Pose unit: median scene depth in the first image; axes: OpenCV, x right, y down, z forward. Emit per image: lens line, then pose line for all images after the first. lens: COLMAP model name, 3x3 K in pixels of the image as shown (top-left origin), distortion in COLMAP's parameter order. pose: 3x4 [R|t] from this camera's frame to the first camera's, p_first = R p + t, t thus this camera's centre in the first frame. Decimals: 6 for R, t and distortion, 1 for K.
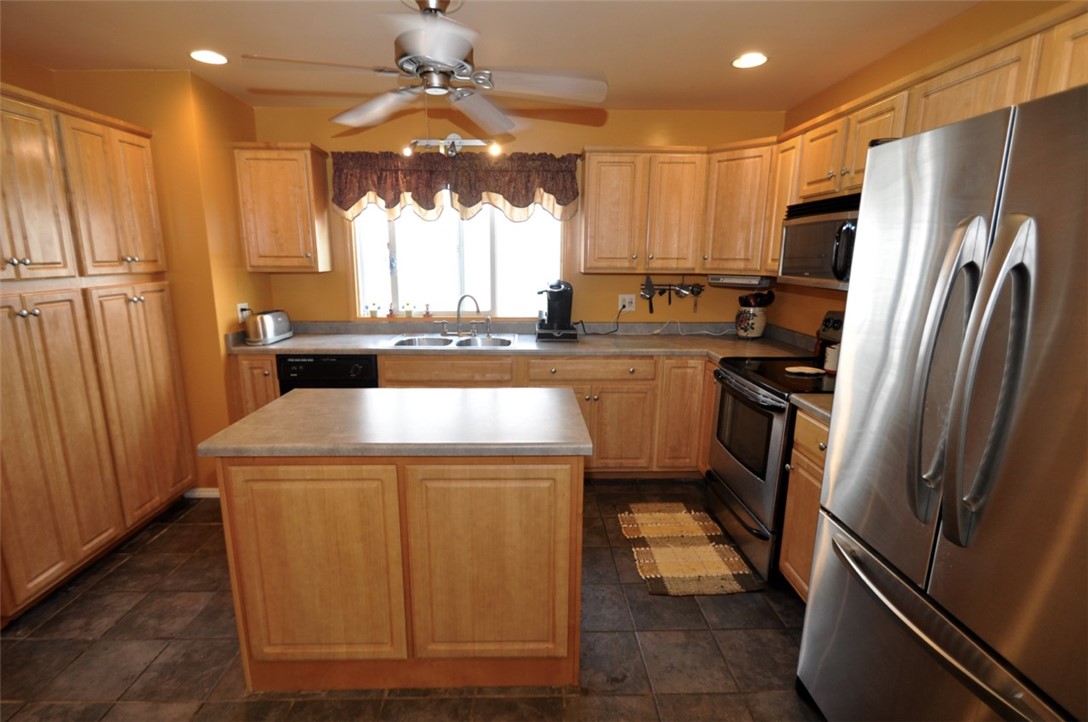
lens RADIAL K [[525.5, 0, 571.7], [0, 525.5, 365.2], [0, 0, 1]] dist [0.001413, -0.009957]
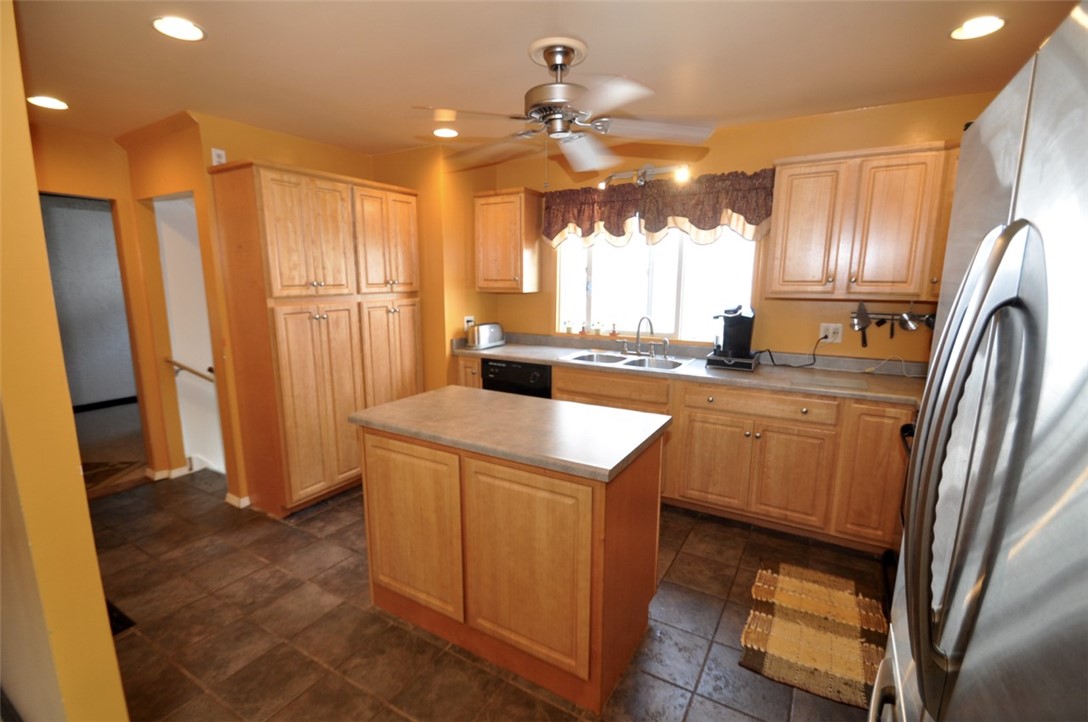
lens RADIAL K [[525.5, 0, 571.7], [0, 525.5, 365.2], [0, 0, 1]] dist [0.001413, -0.009957]
pose [[0.829822, 0.089409, -0.550819, 0.289855], [-0.109046, 0.994032, -0.002928, -0.021968], [0.547271, 0.062494, 0.834619, 0.070164]]
